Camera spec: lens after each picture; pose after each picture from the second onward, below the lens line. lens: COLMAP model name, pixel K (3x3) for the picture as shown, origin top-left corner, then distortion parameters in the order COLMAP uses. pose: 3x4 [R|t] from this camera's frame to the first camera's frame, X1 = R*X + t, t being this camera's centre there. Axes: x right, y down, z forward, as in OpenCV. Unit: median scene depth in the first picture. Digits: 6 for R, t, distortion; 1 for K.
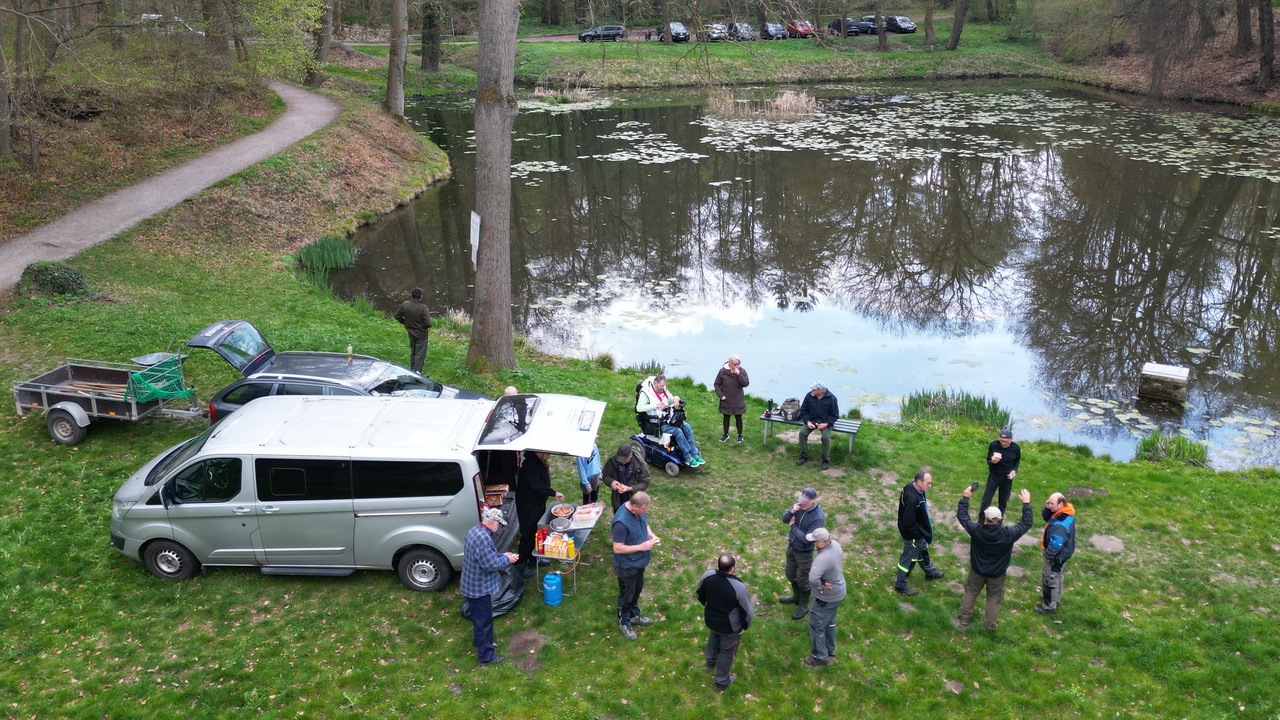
lens RADIAL K [[1049.6, 0, 682.2], [0, 1049.6, 363.8], [0, 0, 1]] dist [0.074905, -0.062175]
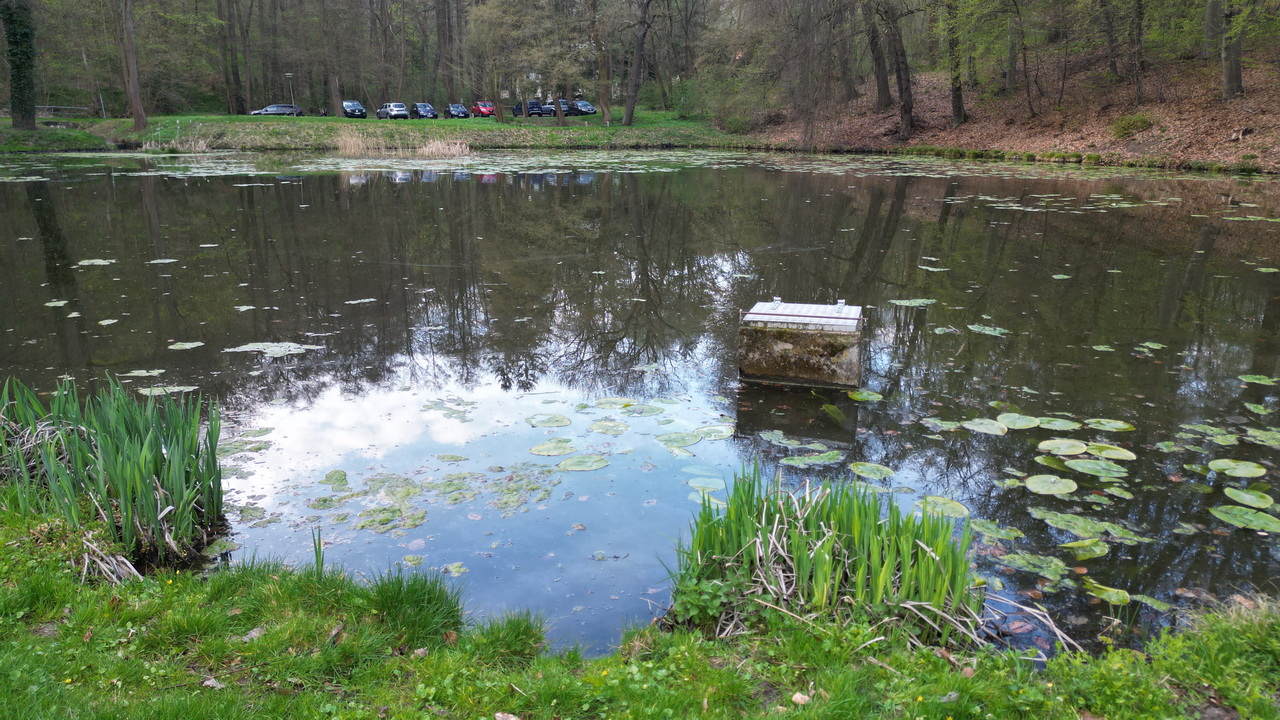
lens RADIAL K [[886.6, 0, 643.2], [0, 886.6, 374.7], [0, 0, 1]] dist [0.100560, -0.110467]
pose [[0.977307, -0.059441, 0.203318, 0.117267], [0.075455, 0.994551, -0.071932, 0.016264], [-0.197934, 0.085641, 0.976467, 0.247945]]
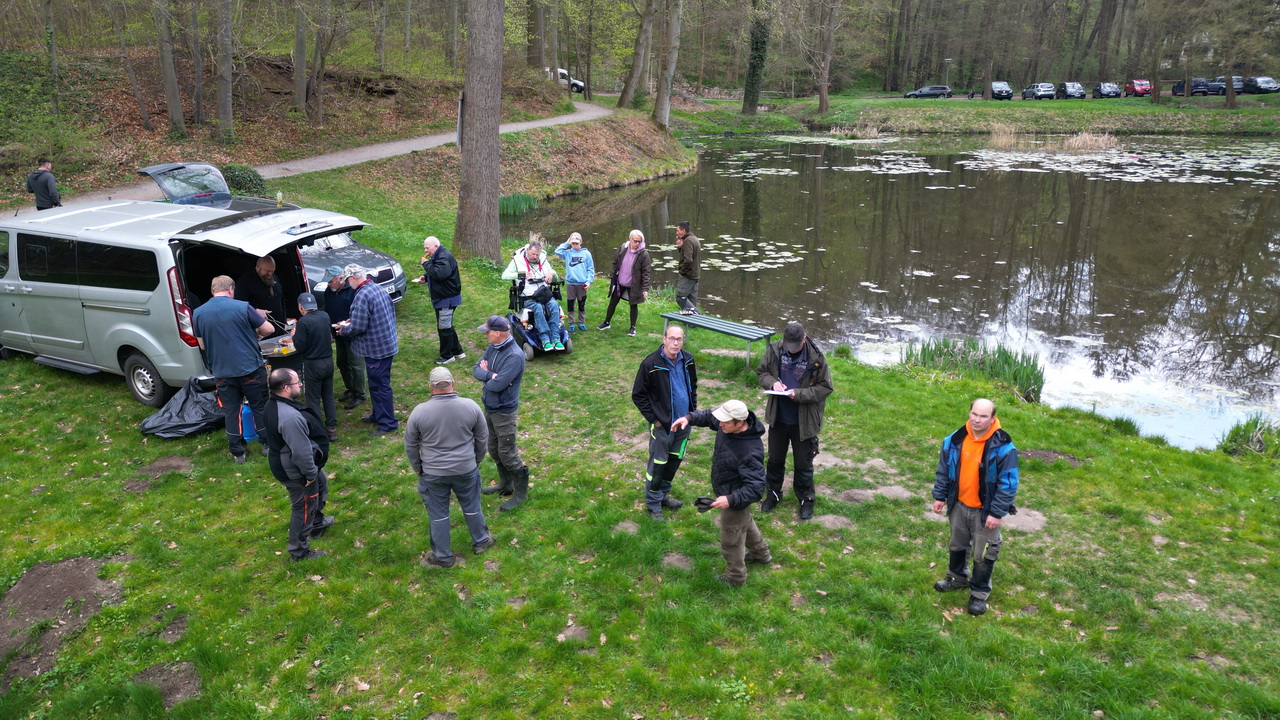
lens RADIAL K [[890.5, 0, 640.0], [0, 890.5, 360.0], [0, 0, 1]] dist [0.076409, -0.067035]
pose [[0.908312, 0.126634, -0.398664, 0.097192], [-0.146362, 0.989043, -0.019305, 0.029267], [0.391851, 0.075885, 0.916894, 0.101948]]
